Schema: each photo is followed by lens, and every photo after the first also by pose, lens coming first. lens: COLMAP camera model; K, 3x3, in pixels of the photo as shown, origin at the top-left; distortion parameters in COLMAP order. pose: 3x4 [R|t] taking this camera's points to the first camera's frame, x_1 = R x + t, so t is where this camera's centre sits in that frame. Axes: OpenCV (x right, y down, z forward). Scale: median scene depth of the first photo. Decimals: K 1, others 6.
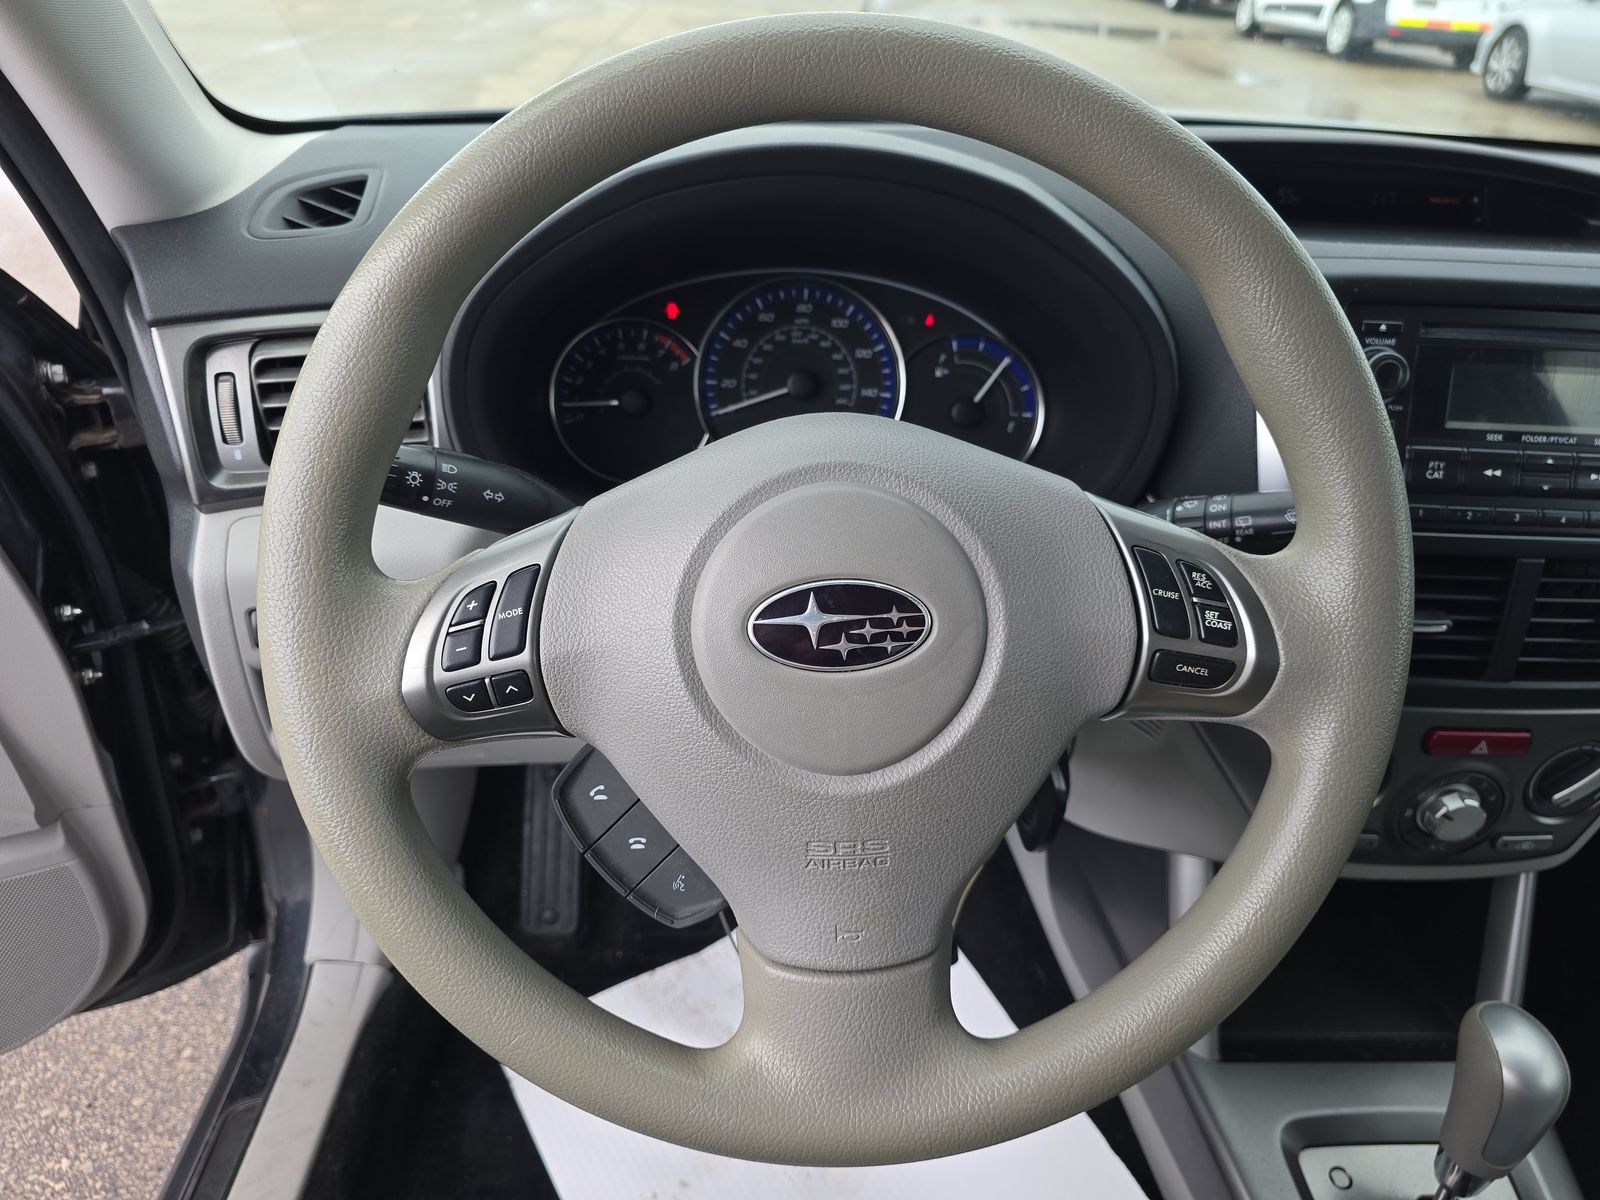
lens RADIAL K [[1114.4, 0, 804.6], [0, 1114.4, 603.4], [0, 0, 1]] dist [0.024524, -0.023187]
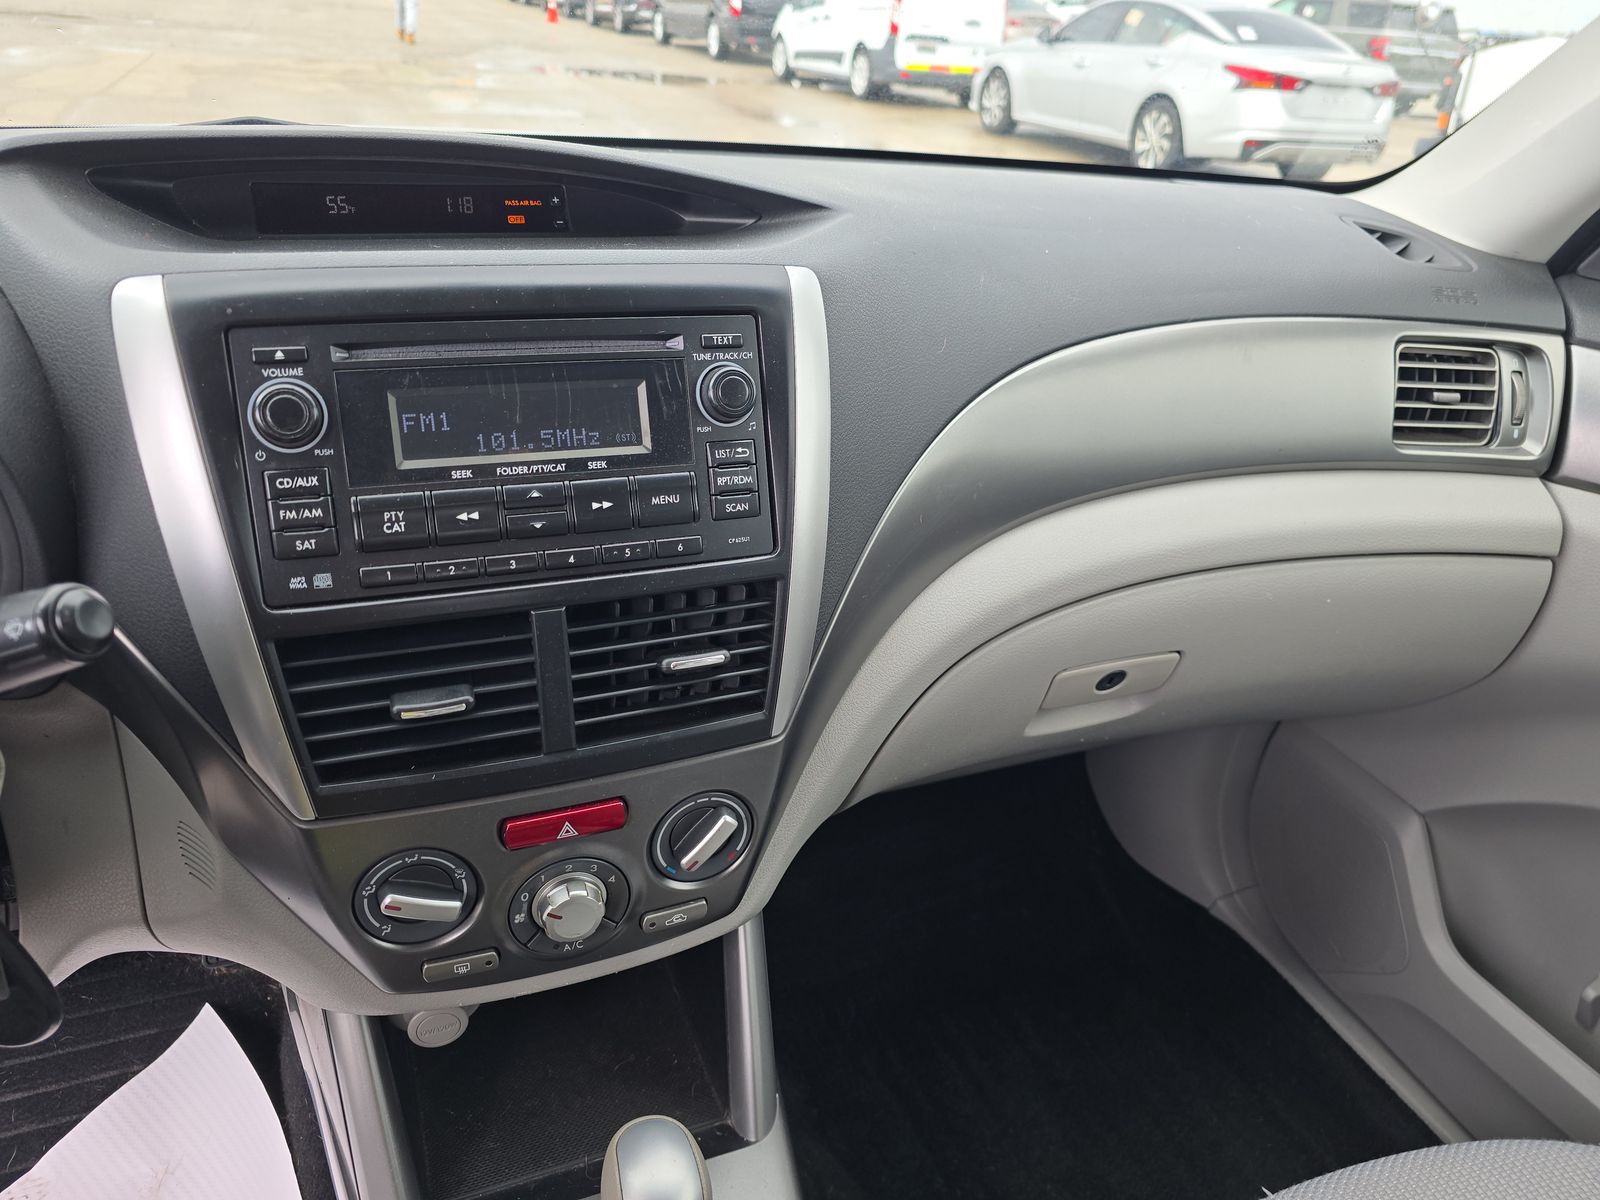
lens RADIAL K [[1114.4, 0, 794.1], [0, 1114.4, 611.2], [0, 0, 1]] dist [0.024524, -0.023187]
pose [[0.940329, -0.153839, 0.303503, 0.538014], [0.162137, 0.986766, -0.002172, -0.005692], [-0.299152, 0.051251, 0.952828, 0.132055]]
